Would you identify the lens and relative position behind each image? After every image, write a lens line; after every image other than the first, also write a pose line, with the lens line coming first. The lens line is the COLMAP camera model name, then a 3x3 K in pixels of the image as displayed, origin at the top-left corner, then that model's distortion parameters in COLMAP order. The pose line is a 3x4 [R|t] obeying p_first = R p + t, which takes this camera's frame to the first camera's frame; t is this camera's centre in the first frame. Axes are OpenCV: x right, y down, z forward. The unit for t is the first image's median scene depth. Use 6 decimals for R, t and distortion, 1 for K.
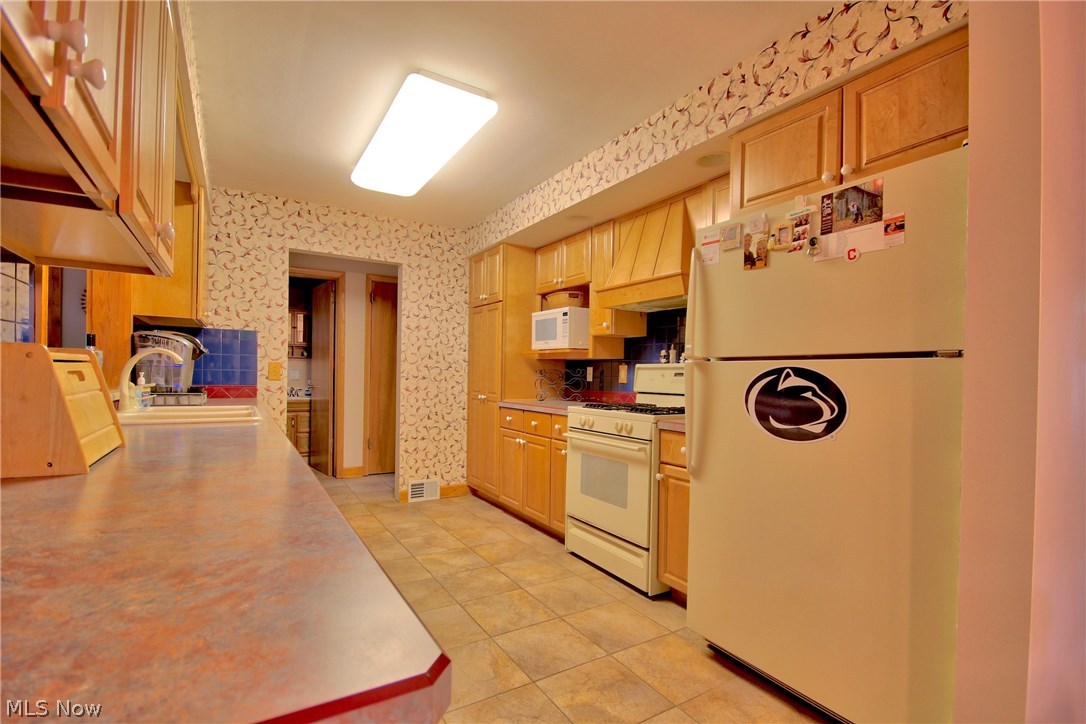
lens RADIAL K [[499.7, 0, 541.7], [0, 499.7, 377.5], [0, 0, 1]] dist [0.007244, -0.010649]
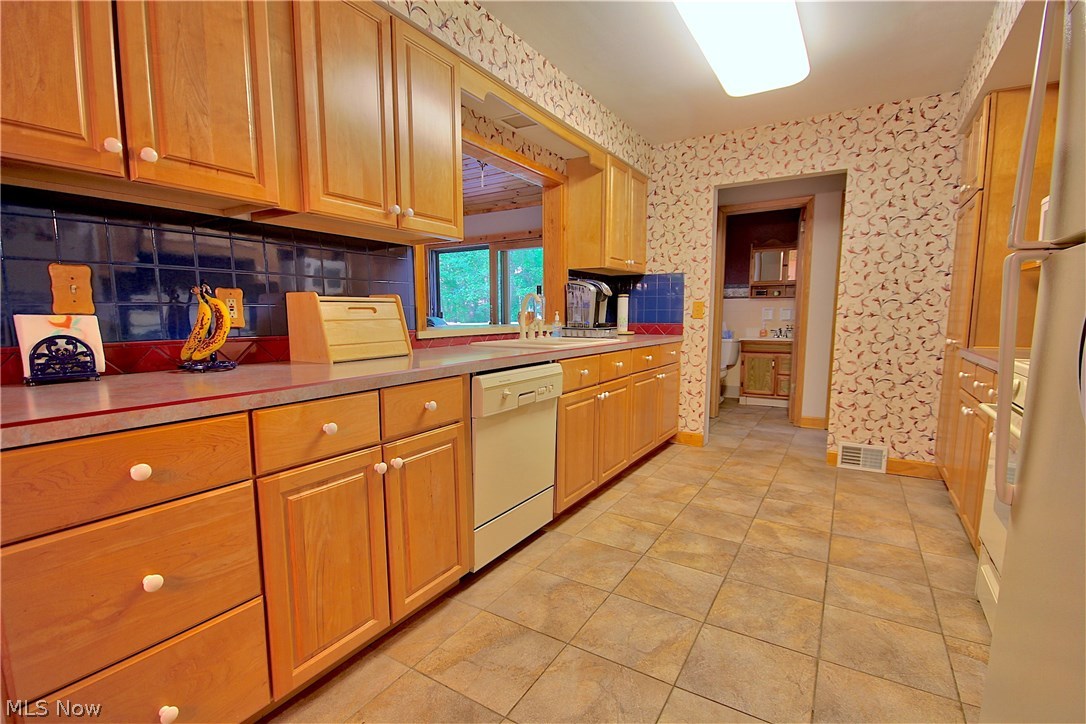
lens RADIAL K [[499.7, 0, 541.7], [0, 499.7, 377.5], [0, 0, 1]] dist [0.007244, -0.010649]
pose [[0.447592, 0.094339, -0.889248, 0.272502], [0.003761, 0.994212, 0.107368, 0.014365], [0.894230, -0.051402, 0.444647, 0.234560]]
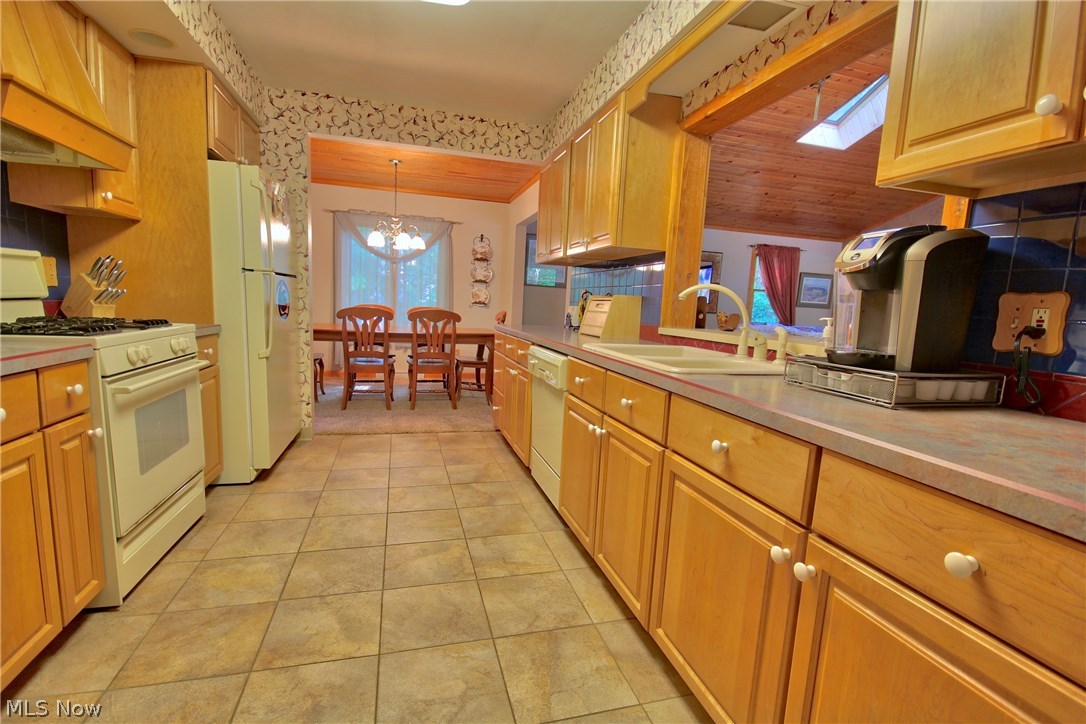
lens RADIAL K [[499.7, 0, 541.7], [0, 499.7, 377.5], [0, 0, 1]] dist [0.007244, -0.010649]
pose [[-0.959201, -0.103735, 0.263006, -0.420760], [-0.063764, 0.985663, 0.156216, -0.006556], [-0.275441, 0.133073, -0.952063, 1.138008]]
